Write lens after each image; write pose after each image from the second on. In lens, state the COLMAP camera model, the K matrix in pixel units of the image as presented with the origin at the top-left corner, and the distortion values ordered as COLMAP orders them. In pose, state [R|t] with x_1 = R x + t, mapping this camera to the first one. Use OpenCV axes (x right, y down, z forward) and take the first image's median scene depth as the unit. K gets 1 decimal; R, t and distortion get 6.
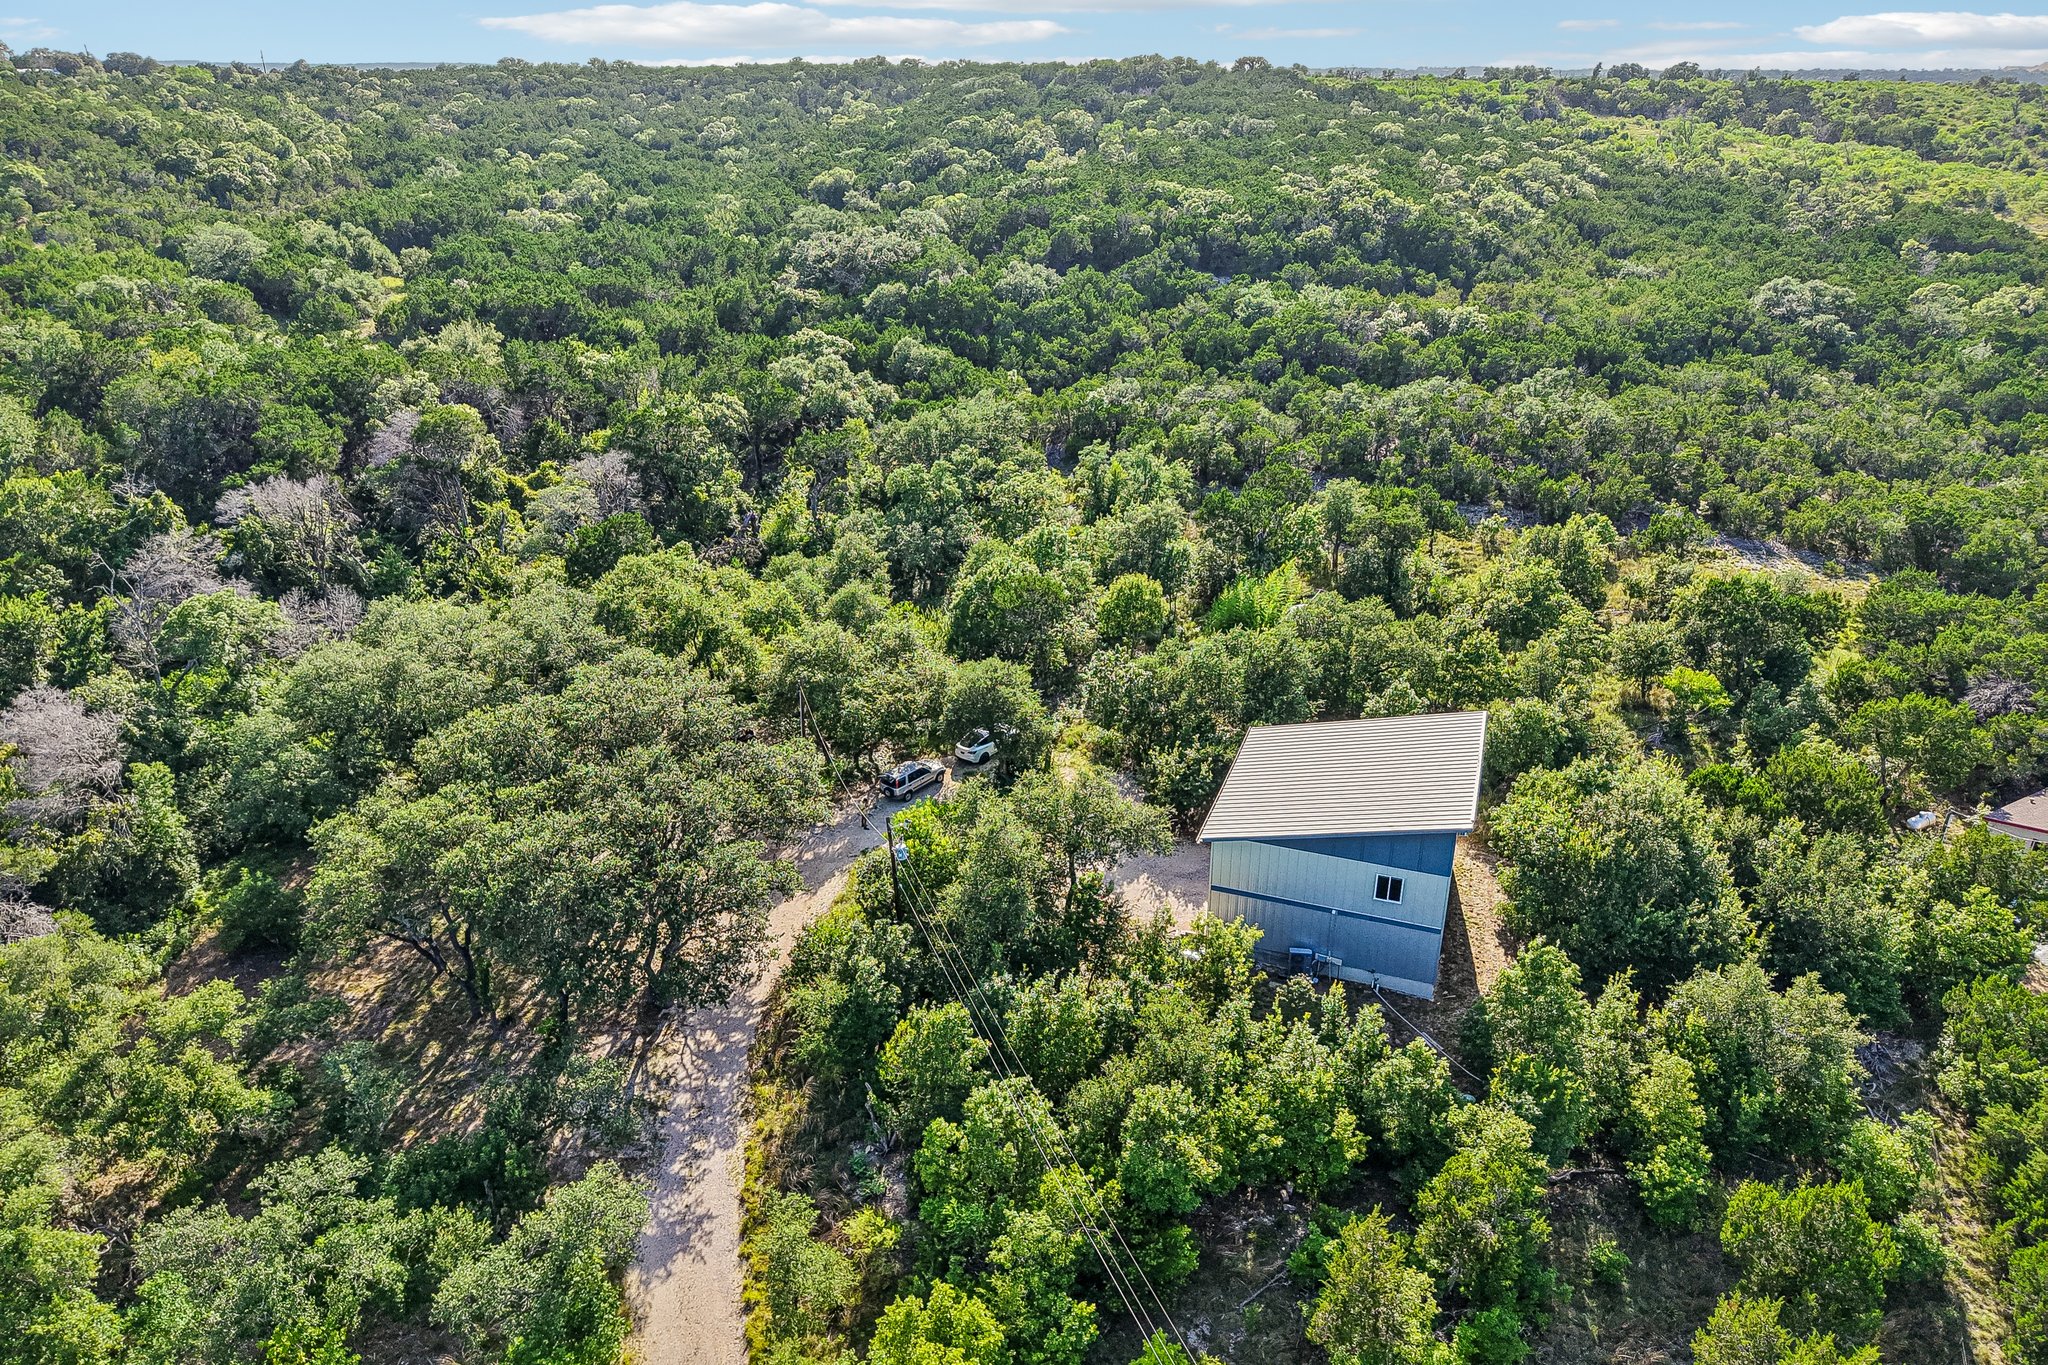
lens RADIAL K [[1430.3, 0, 1036.6], [0, 1430.3, 681.0], [0, 0, 1]] dist [-0.008109, -0.005982]
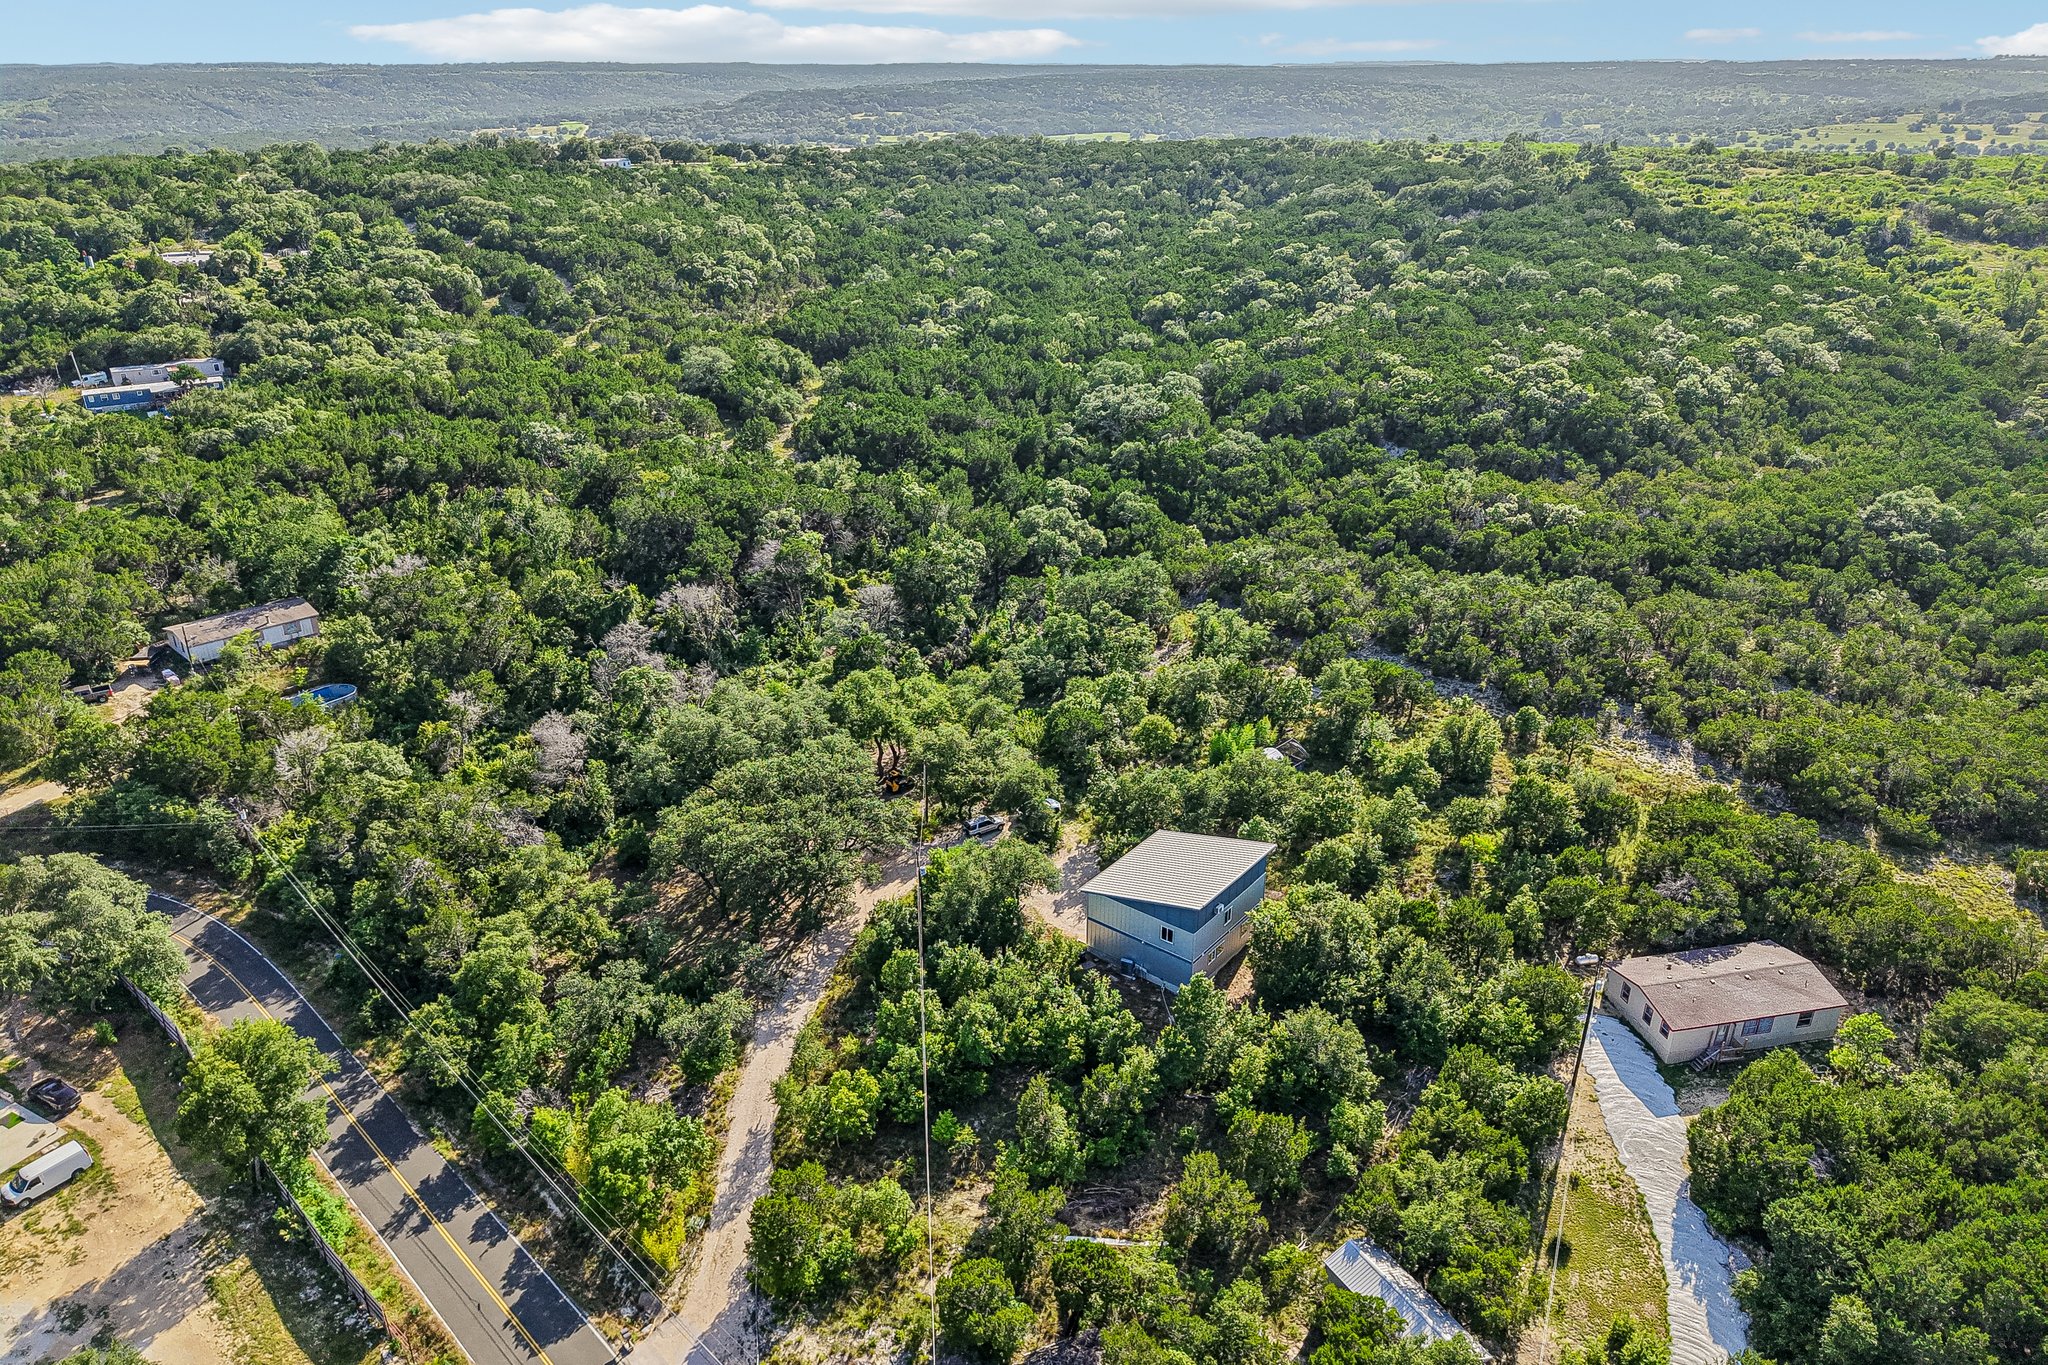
lens RADIAL K [[1430.3, 0, 1016.2], [0, 1430.3, 681.2], [0, 0, 1]] dist [-0.008109, -0.005982]
pose [[0.946003, 0.126217, -0.298577, 0.432002], [-0.122242, 0.991983, 0.032030, -0.161158], [0.300226, 0.006198, 0.953848, -0.611848]]
